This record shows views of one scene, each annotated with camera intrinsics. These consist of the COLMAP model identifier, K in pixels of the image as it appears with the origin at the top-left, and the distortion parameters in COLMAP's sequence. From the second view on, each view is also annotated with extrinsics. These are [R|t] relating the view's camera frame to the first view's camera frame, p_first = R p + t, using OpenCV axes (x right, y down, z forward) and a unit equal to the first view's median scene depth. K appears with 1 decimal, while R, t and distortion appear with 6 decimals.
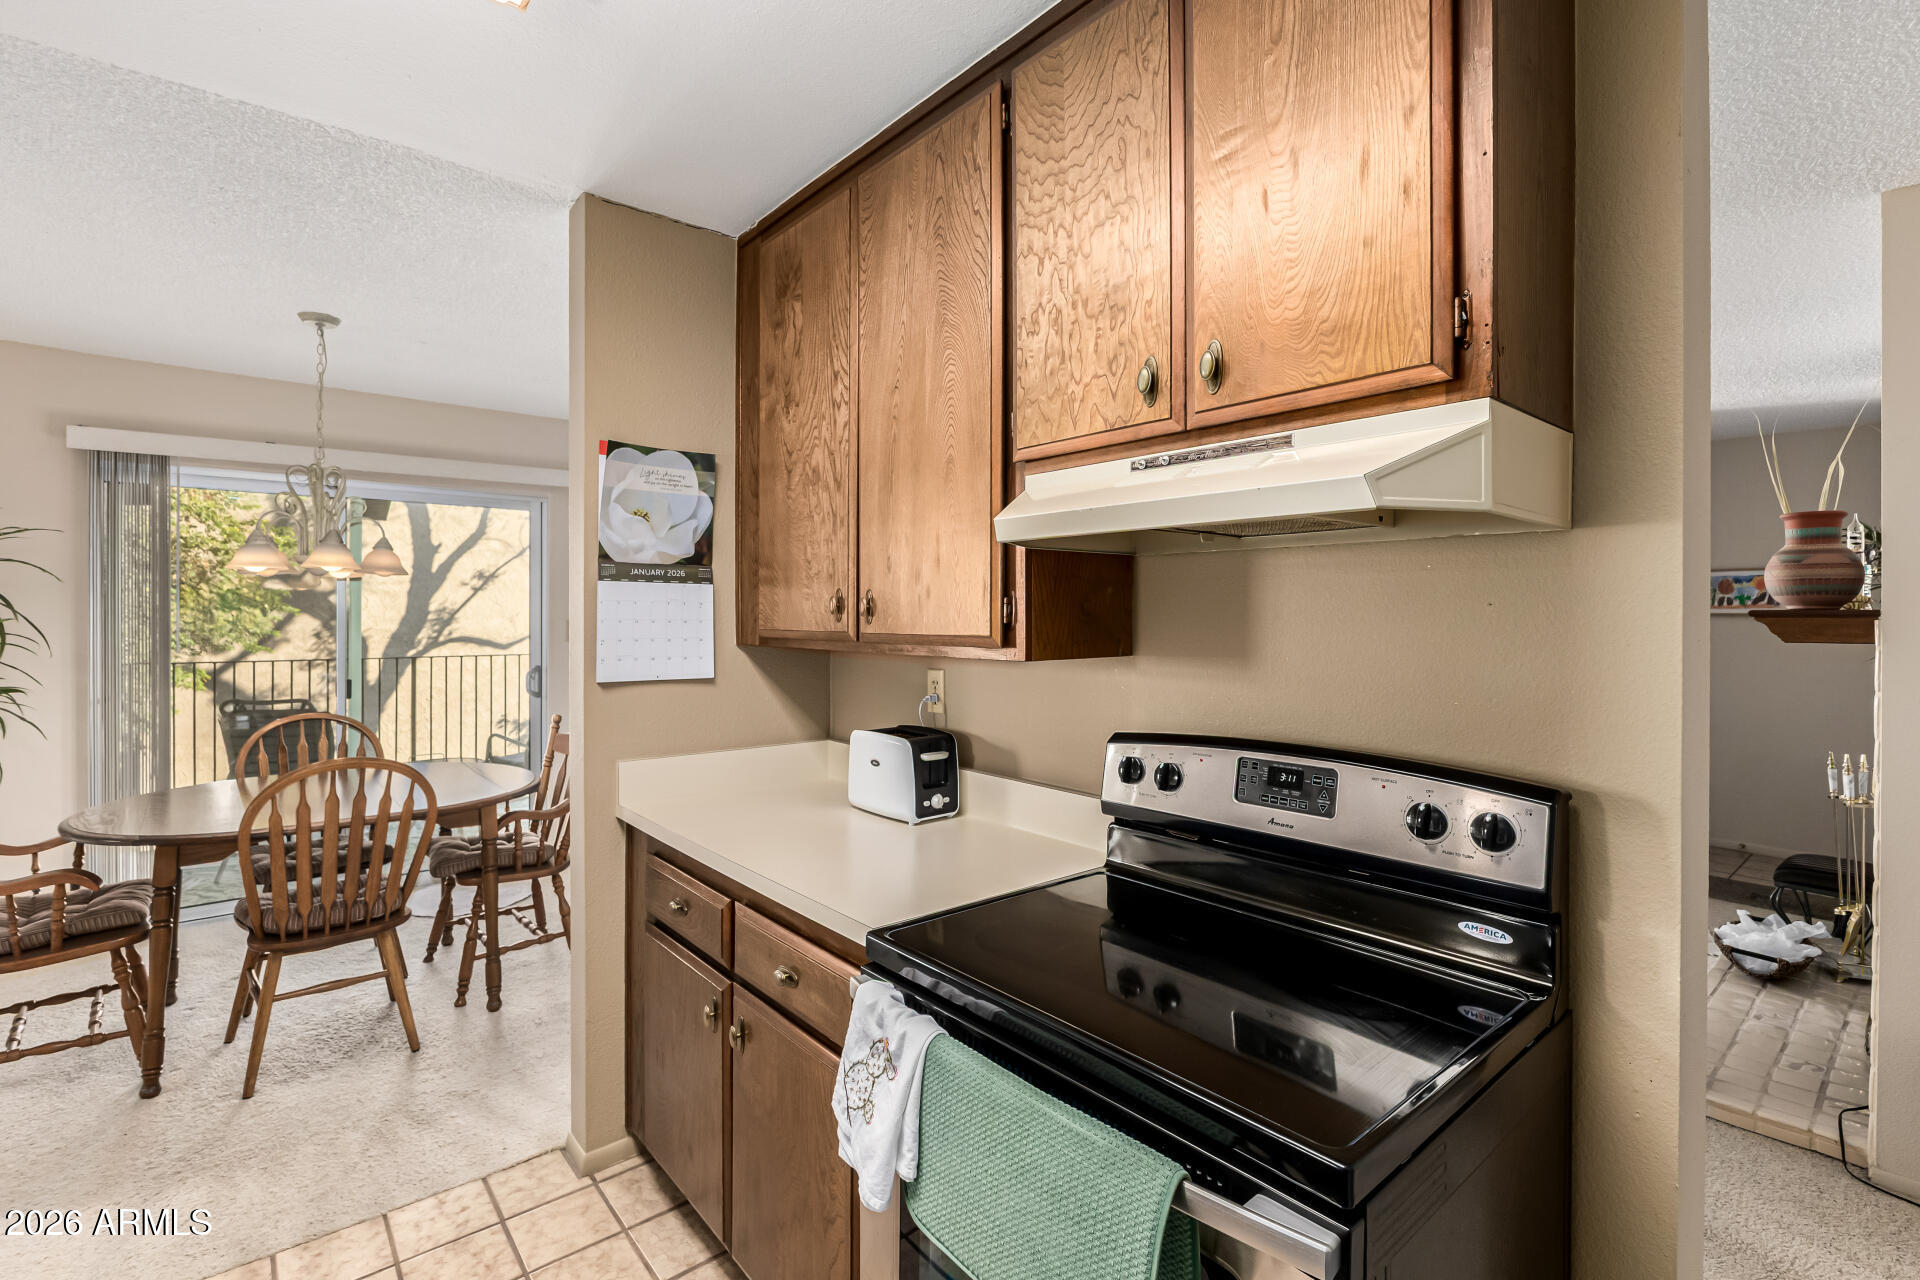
lens RADIAL K [[879.0, 0, 962.8], [0, 879.0, 629.4], [0, 0, 1]] dist [-0.003562, -0.000508]
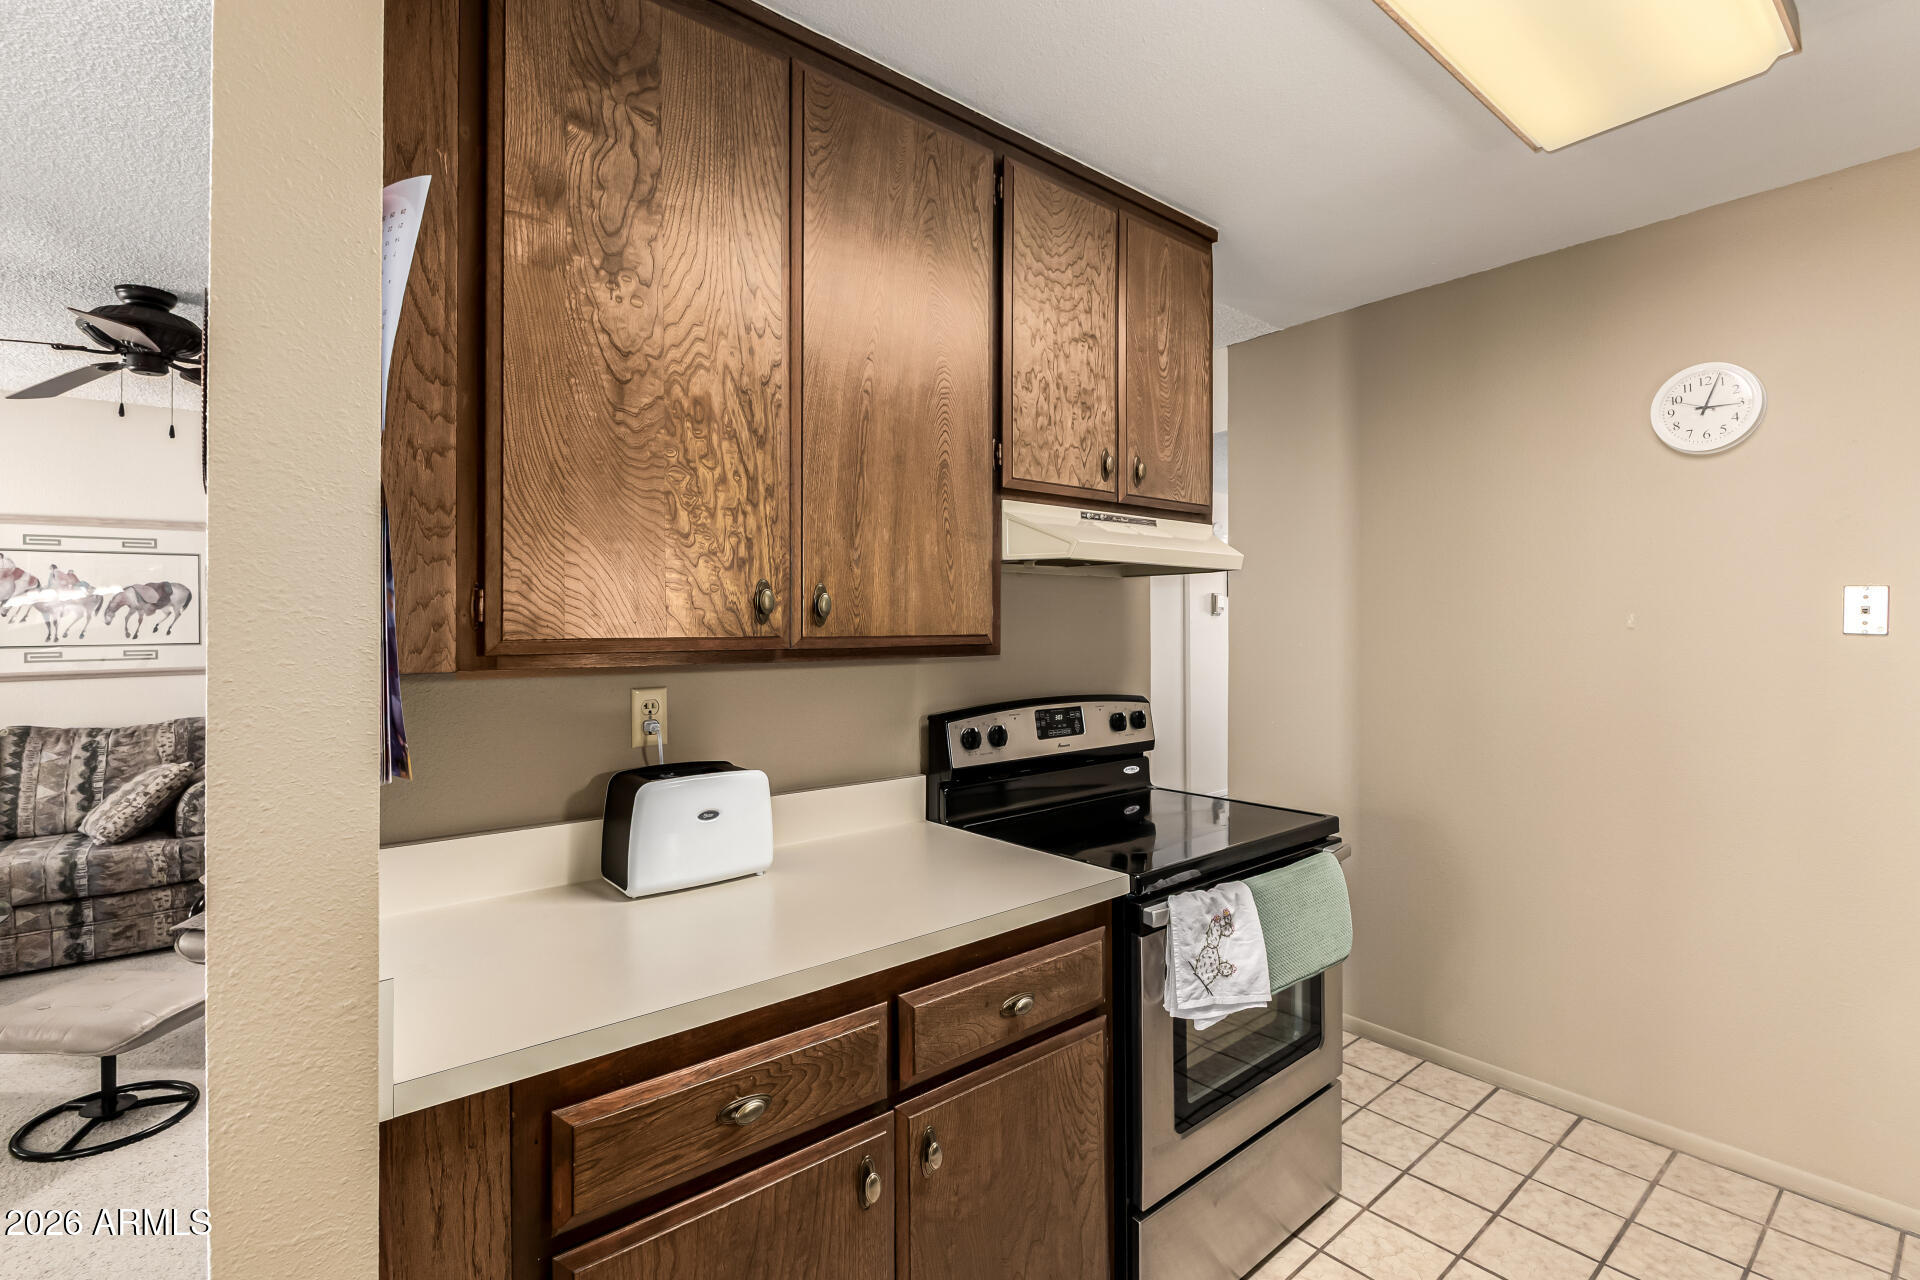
lens RADIAL K [[879.0, 0, 963.6], [0, 879.0, 636.0], [0, 0, 1]] dist [-0.003562, -0.000508]
pose [[0.002270, -0.017927, 0.999837, -1.118906], [0.016258, 0.999708, 0.017888, -0.011519], [-0.999865, 0.016214, 0.002561, 1.046451]]
